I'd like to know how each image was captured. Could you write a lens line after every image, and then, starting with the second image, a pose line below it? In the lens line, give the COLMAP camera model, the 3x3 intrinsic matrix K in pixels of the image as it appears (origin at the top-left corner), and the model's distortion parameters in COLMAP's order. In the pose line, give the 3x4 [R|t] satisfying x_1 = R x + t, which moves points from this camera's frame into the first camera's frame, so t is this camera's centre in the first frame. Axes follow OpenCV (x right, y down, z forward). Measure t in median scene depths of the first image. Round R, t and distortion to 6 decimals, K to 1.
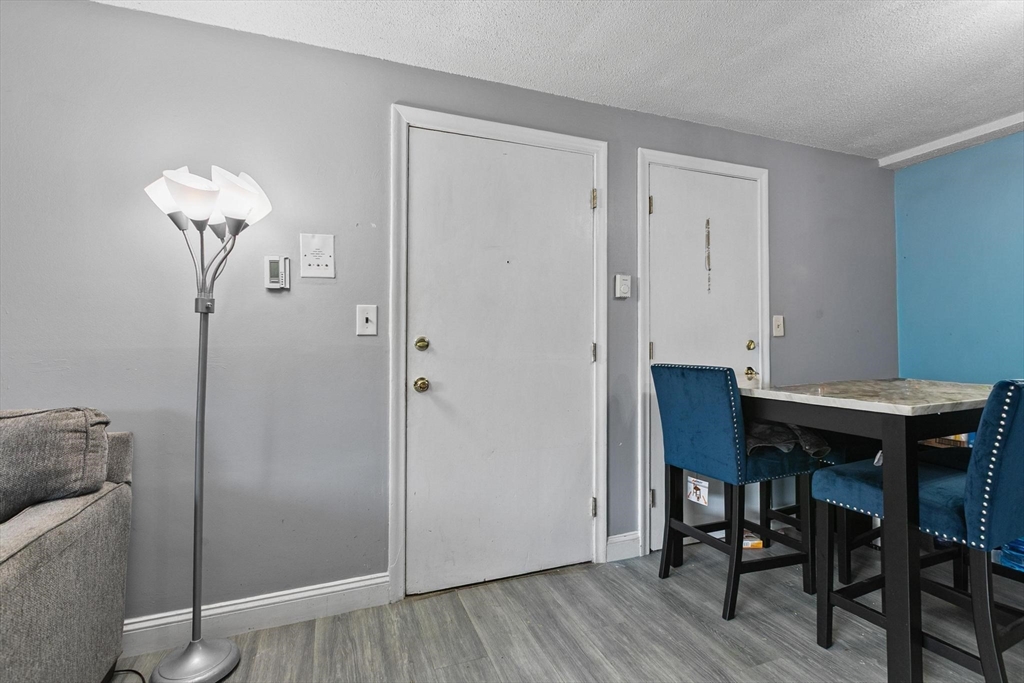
lens RADIAL K [[460.6, 0, 502.2], [0, 460.6, 337.5], [0, 0, 1]] dist [0.002646, -0.000966]
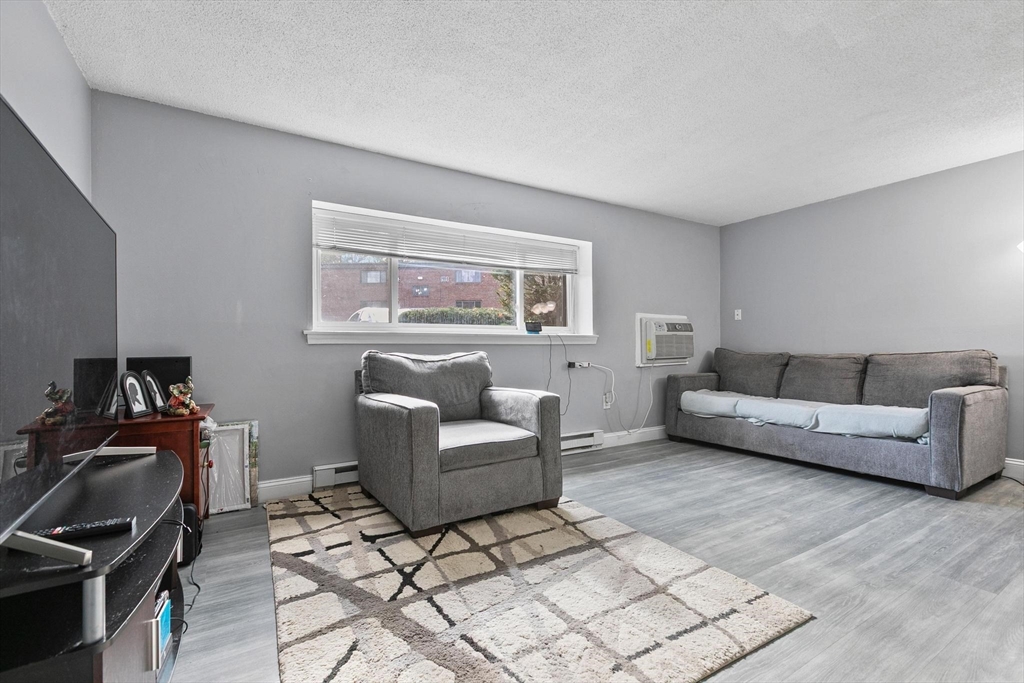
lens RADIAL K [[460.6, 0, 516.9], [0, 460.6, 341.6], [0, 0, 1]] dist [0.002646, -0.000966]
pose [[0.196776, -0.006081, -0.980430, 0.624975], [0.004583, 0.999976, -0.005282, 0.081609], [0.980438, -0.003454, 0.196799, -1.240598]]
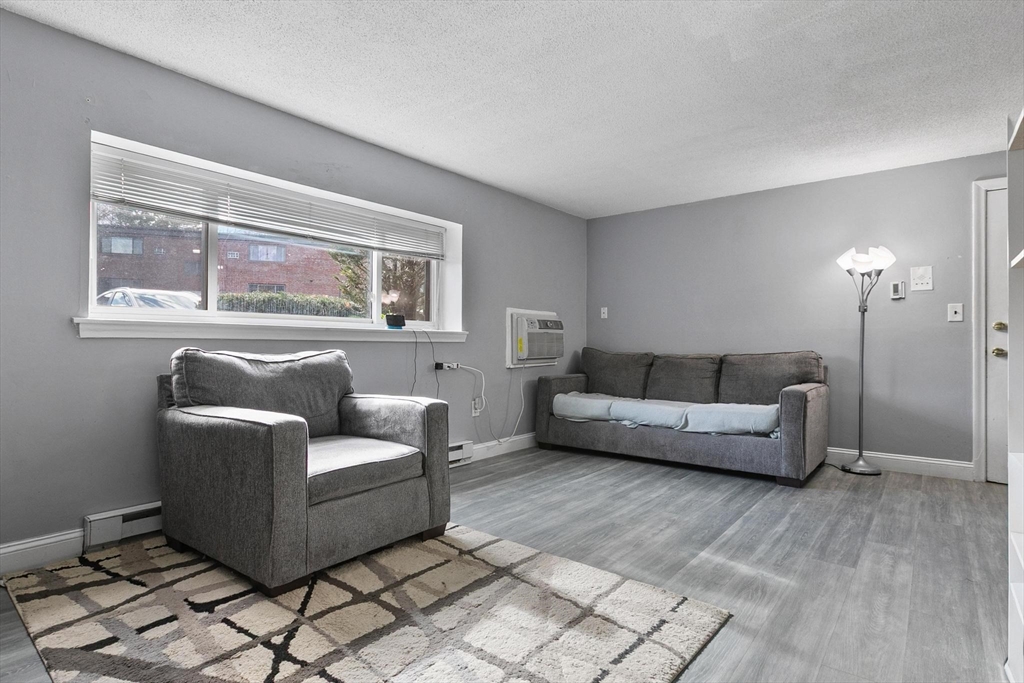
lens RADIAL K [[534.6, 0, 518.4], [0, 534.6, 330.6], [0, 0, 1]] dist [0.005549, -0.002992]
pose [[0.518303, -0.014315, -0.855077, 0.556434], [-0.007030, 0.999755, -0.020998, 0.081172], [0.855168, 0.016894, 0.518075, -1.394625]]
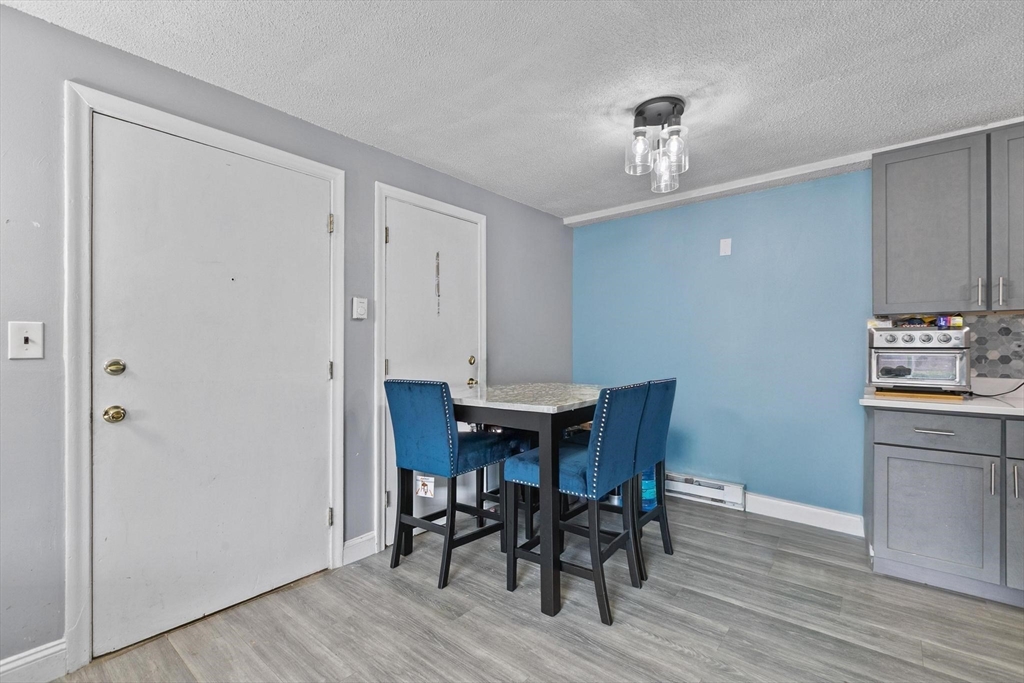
lens RADIAL K [[460.6, 0, 517.4], [0, 460.6, 349.8], [0, 0, 1]] dist [0.002646, -0.000966]
pose [[0.866824, -0.002411, 0.498609, 0.051689], [-0.005859, 0.999870, 0.015020, -0.037652], [-0.498580, -0.015941, 0.866697, -0.138532]]
